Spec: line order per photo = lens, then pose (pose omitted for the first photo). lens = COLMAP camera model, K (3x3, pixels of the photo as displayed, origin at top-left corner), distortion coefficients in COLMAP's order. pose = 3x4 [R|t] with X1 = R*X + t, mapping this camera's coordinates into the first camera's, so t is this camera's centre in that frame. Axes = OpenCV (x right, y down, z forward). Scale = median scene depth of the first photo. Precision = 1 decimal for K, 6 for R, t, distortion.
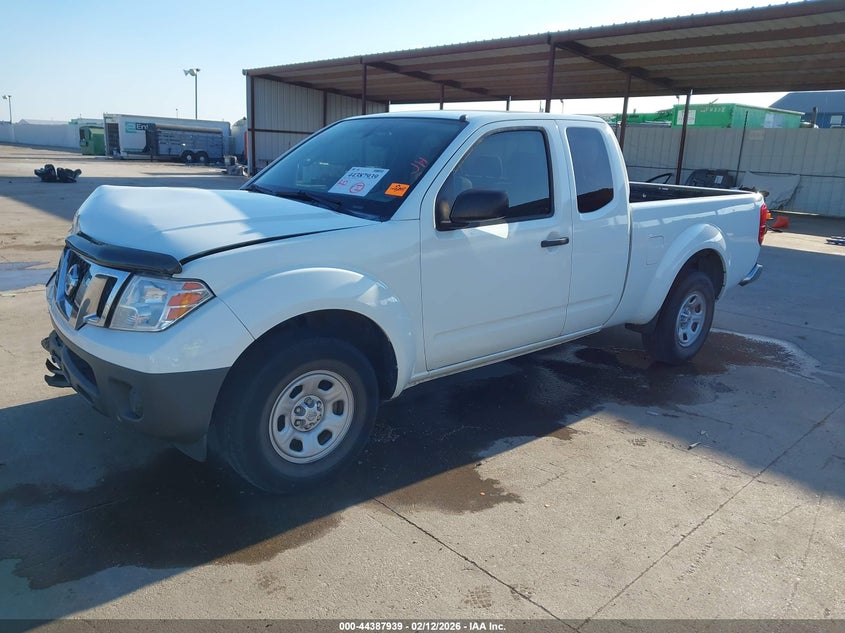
lens RADIAL K [[673.9, 0, 421.0], [0, 673.9, 318.3], [0, 0, 1]] dist [0.007646, 0.000512]
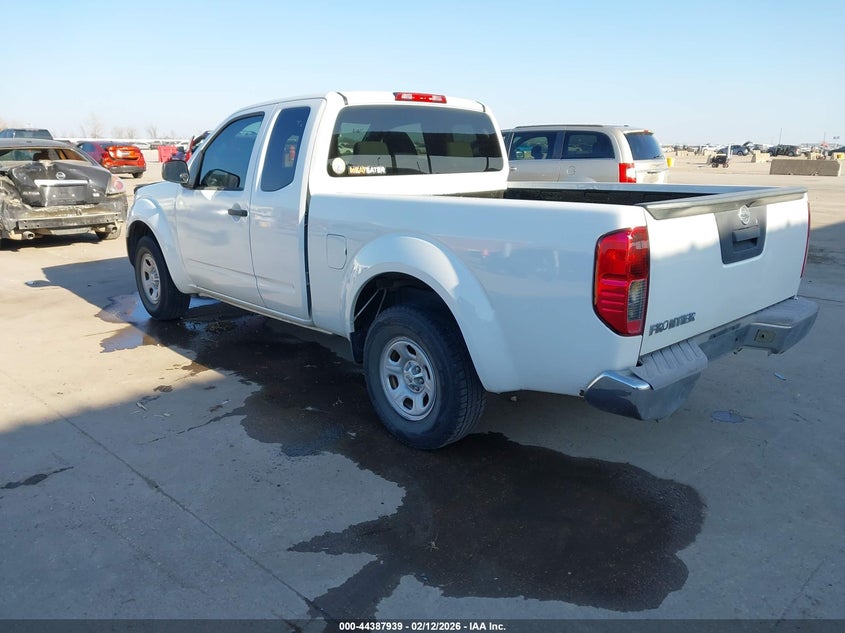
lens RADIAL K [[673.9, 0, 421.7], [0, 673.9, 319.3], [0, 0, 1]] dist [0.007646, 0.000512]
pose [[0.027771, 0.216039, -0.975990, 1.386008], [-0.249590, 0.946940, 0.202507, -0.256153], [0.967953, 0.237974, 0.080219, 1.283578]]
